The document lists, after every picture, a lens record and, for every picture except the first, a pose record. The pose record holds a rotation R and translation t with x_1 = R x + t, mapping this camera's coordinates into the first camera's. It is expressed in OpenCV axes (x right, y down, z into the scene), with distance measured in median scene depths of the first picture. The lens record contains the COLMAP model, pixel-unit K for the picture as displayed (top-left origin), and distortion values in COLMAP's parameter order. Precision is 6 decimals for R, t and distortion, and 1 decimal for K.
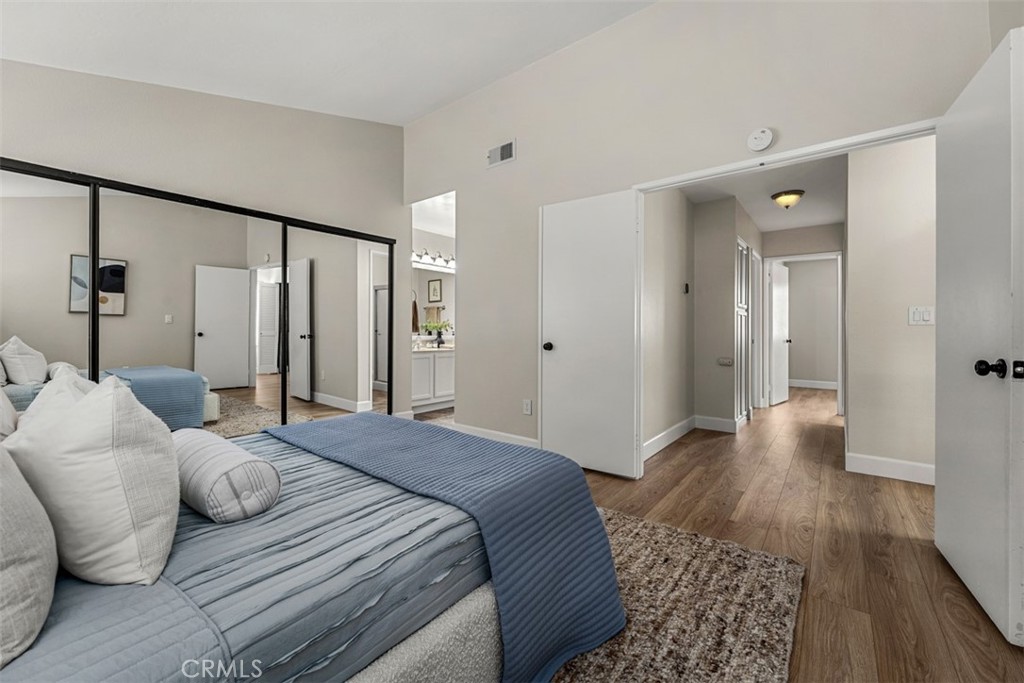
lens RADIAL K [[413.6, 0, 512.7], [0, 413.6, 335.5], [0, 0, 1]] dist [0.000035, 0.000281]
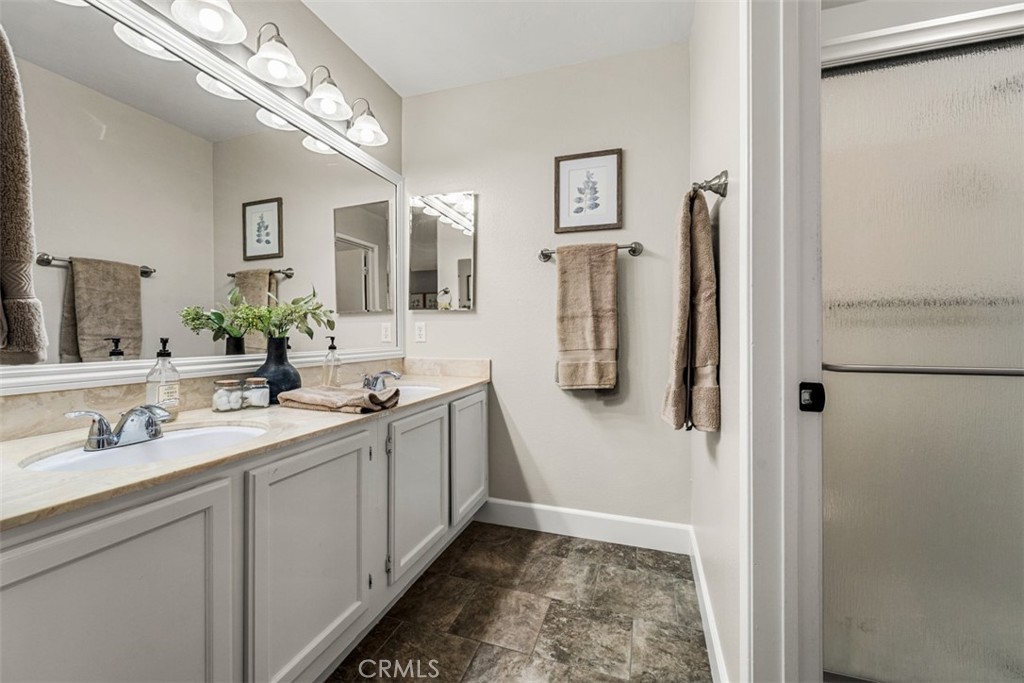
lens RADIAL K [[413.6, 0, 510.4], [0, 413.6, 341.9], [0, 0, 1]] dist [0.000035, 0.000281]
pose [[0.941779, -0.002510, 0.336224, -0.126326], [0.003603, 0.999990, -0.002629, -0.005899], [-0.336214, 0.003687, 0.941778, 0.704577]]
